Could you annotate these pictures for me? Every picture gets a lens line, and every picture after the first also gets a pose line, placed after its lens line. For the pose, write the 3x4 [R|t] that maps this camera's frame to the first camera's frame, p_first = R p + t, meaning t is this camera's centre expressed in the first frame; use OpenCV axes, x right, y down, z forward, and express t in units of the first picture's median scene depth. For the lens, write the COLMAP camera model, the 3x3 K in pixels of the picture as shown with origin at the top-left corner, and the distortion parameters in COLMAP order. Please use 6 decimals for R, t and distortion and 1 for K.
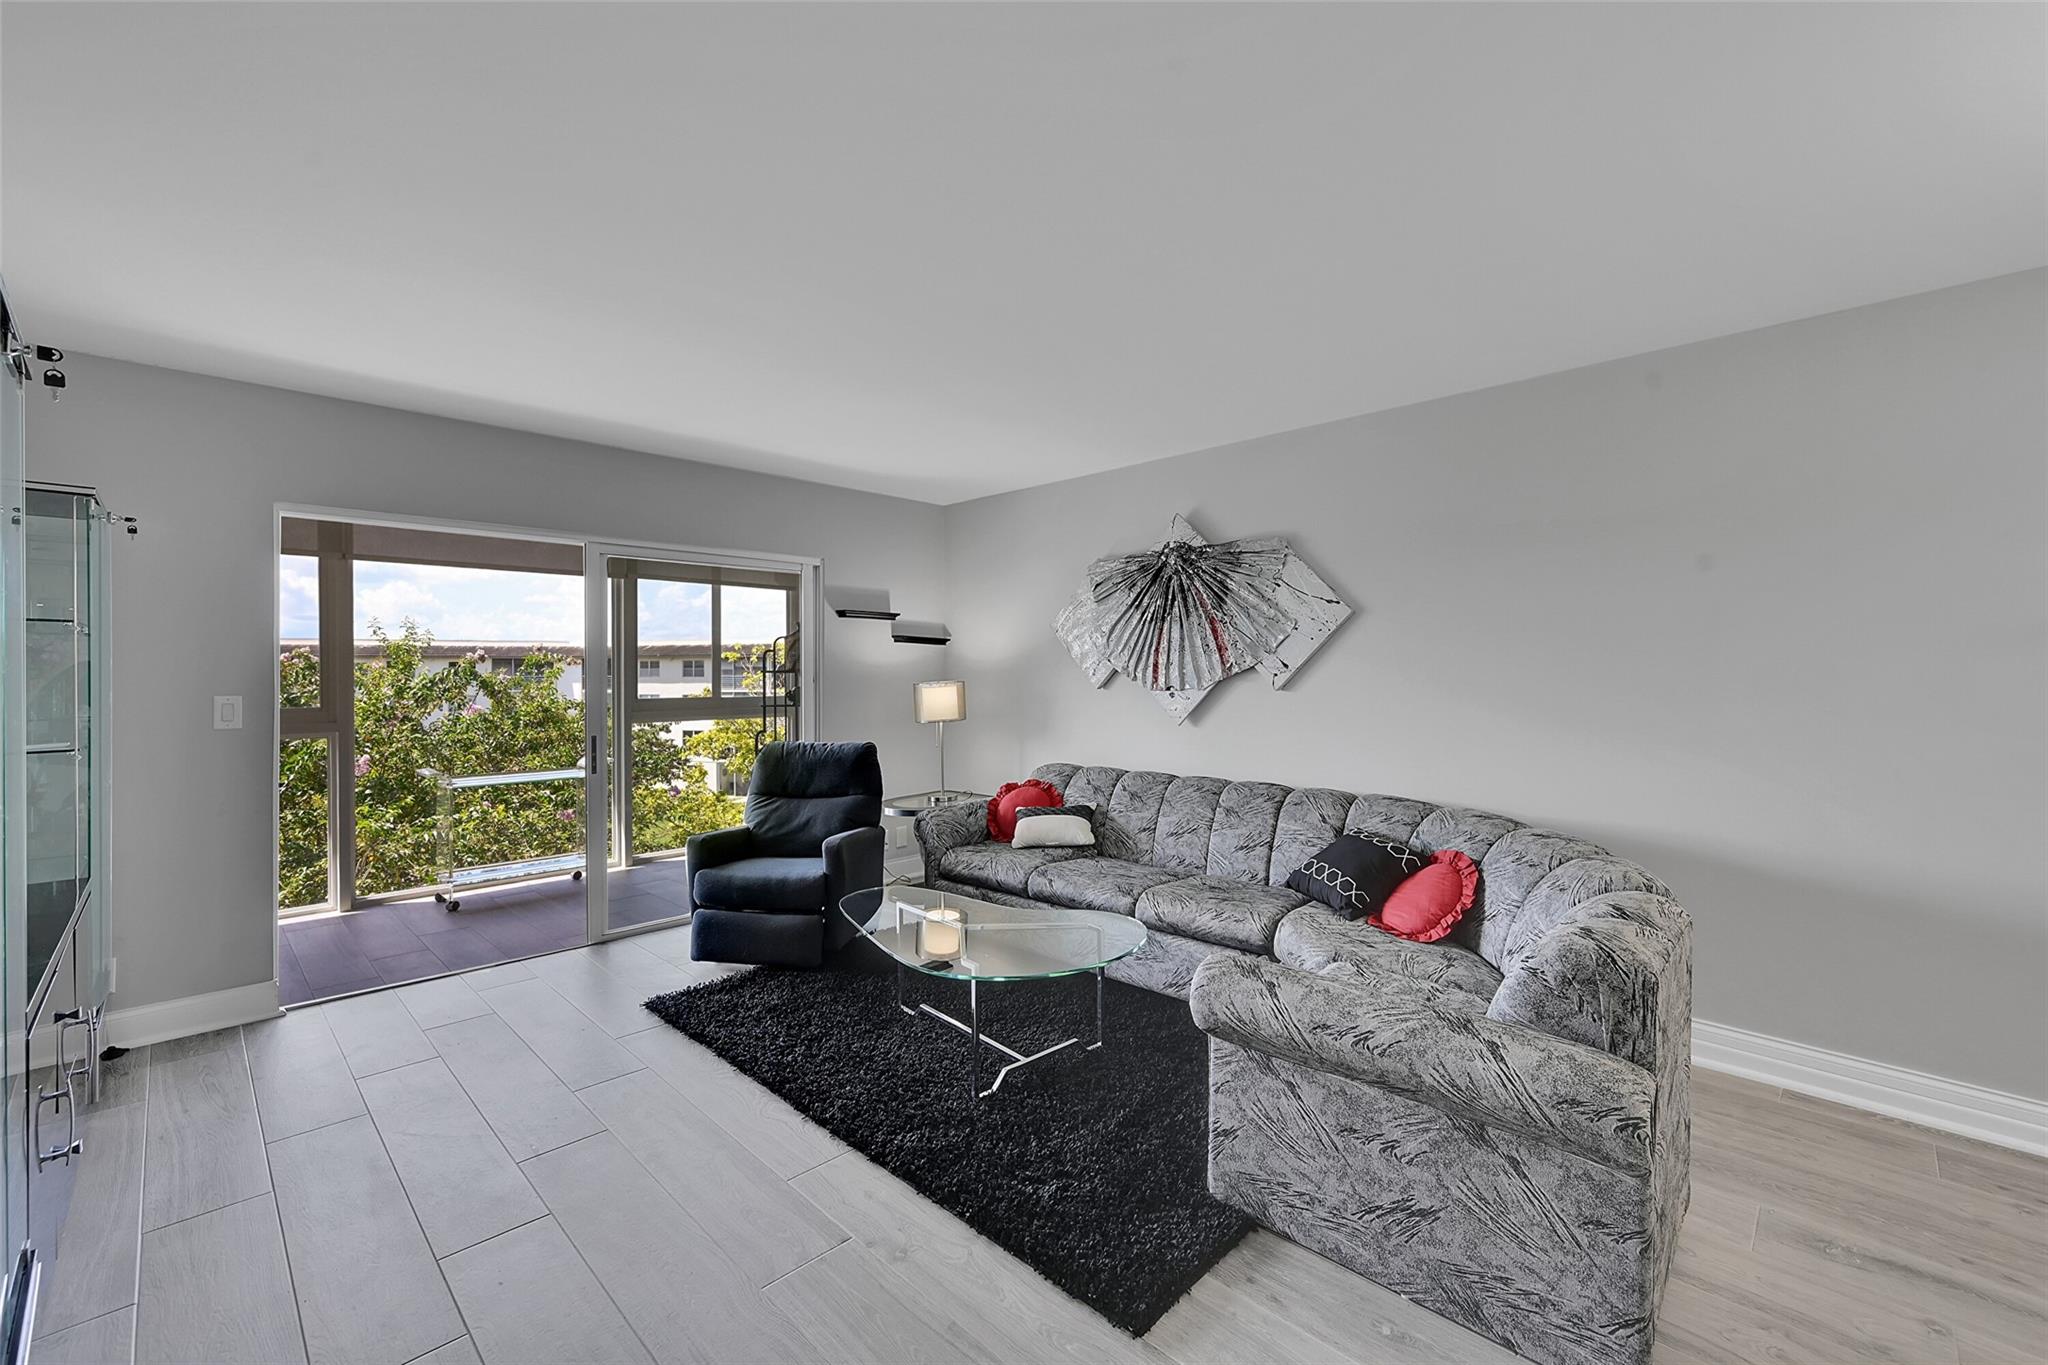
lens RADIAL K [[828.5, 0, 1012.4], [0, 828.5, 682.0], [0, 0, 1]] dist [0.001821, -0.000237]
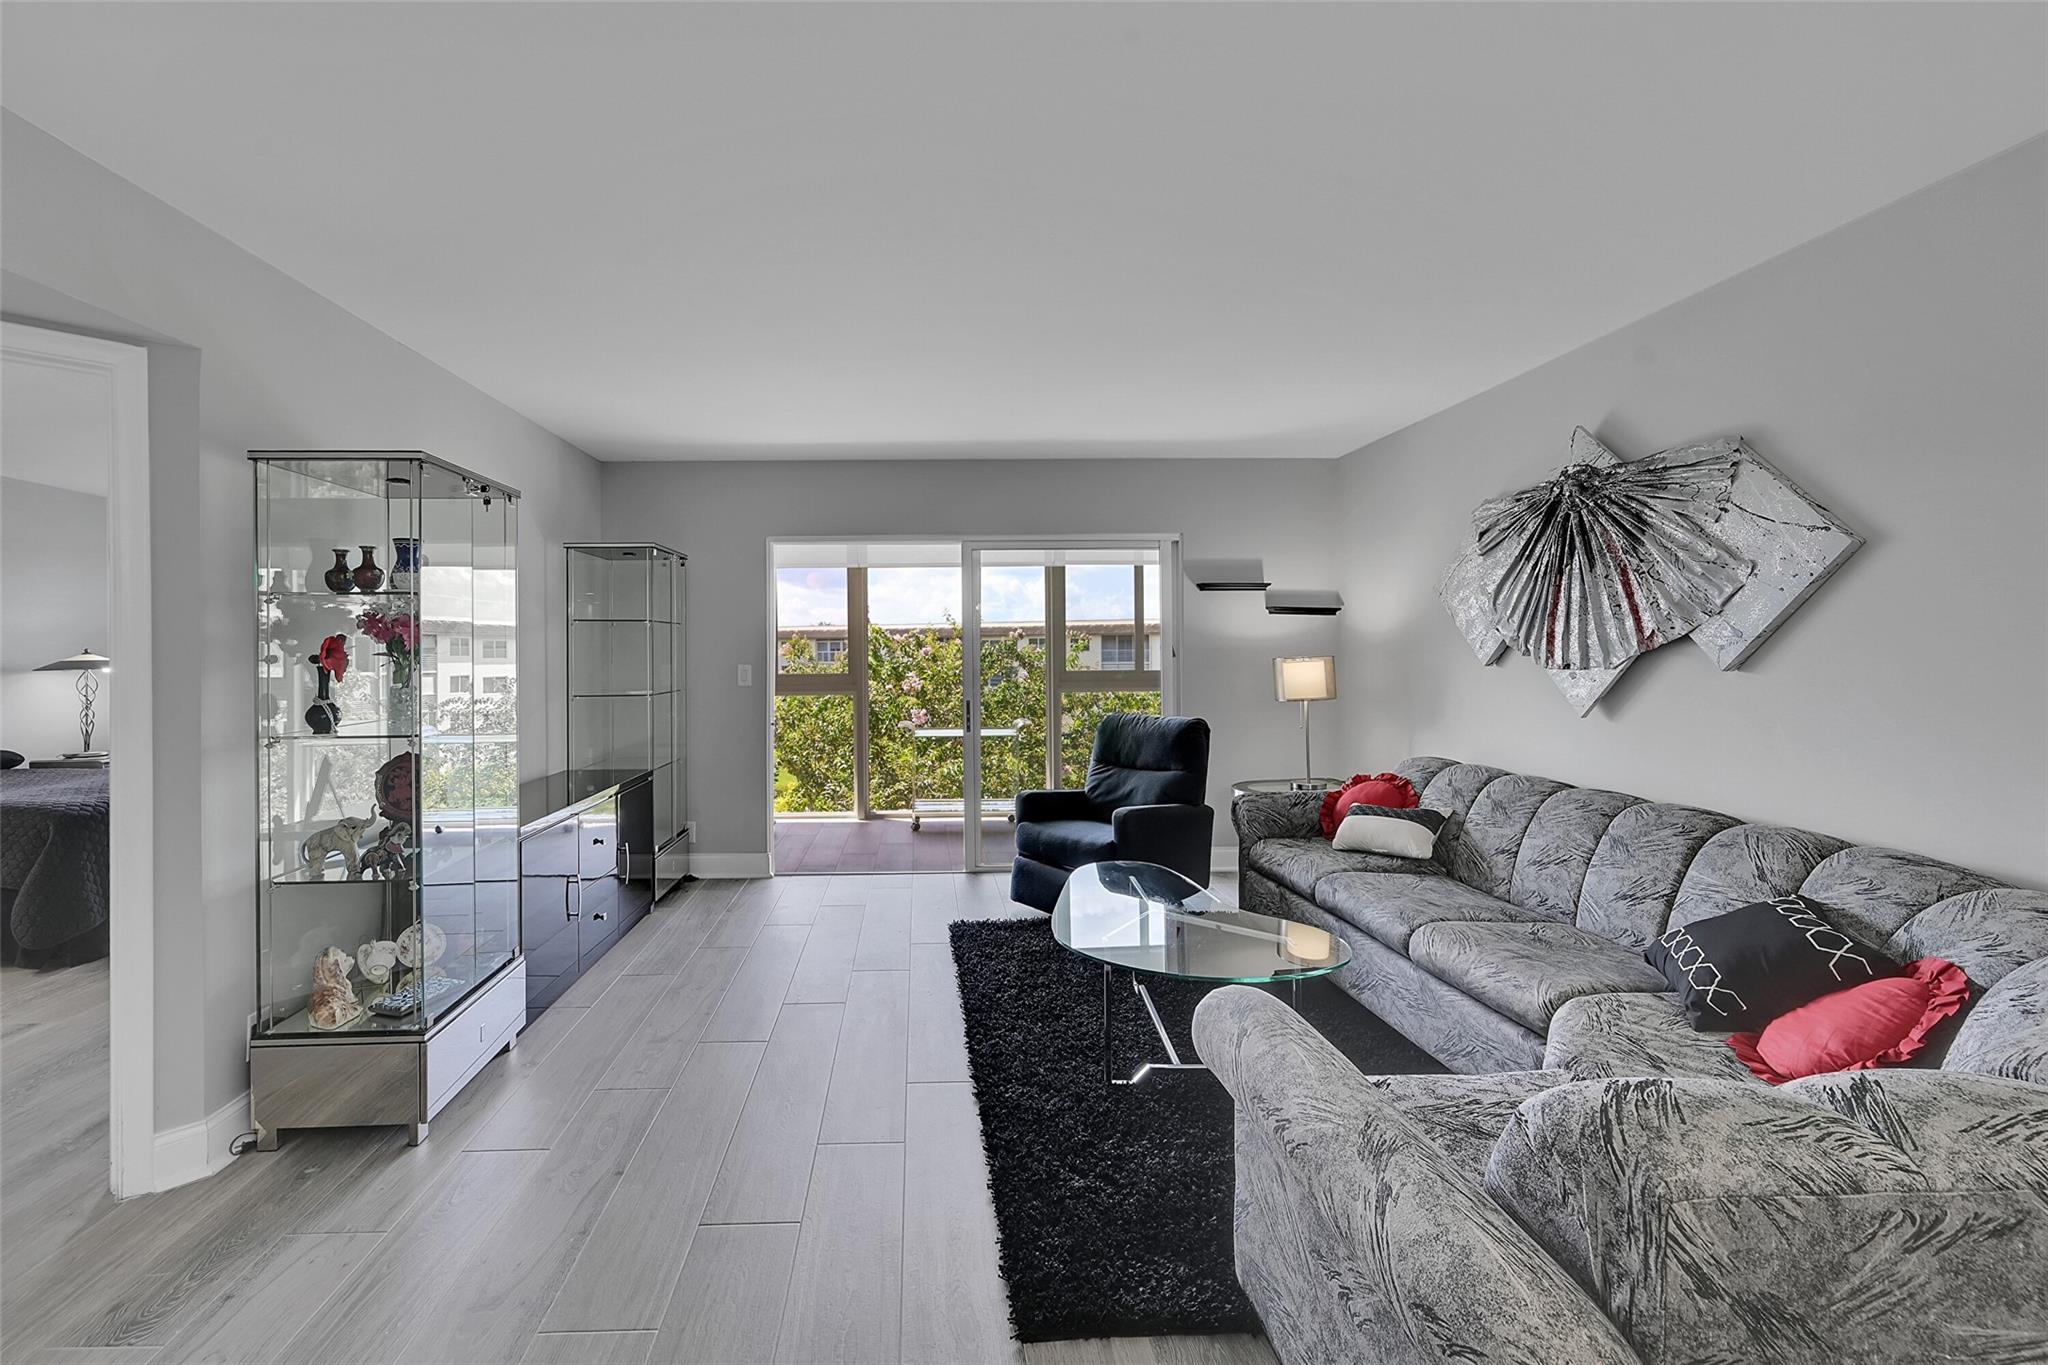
lens RADIAL K [[828.5, 0, 963.1], [0, 828.5, 656.5], [0, 0, 1]] dist [0.001821, -0.000237]
pose [[0.735455, 0.002263, -0.677570, 0.299899], [-0.001527, 0.999997, 0.001682, -0.001268], [0.677572, -0.000203, 0.735456, 0.099255]]
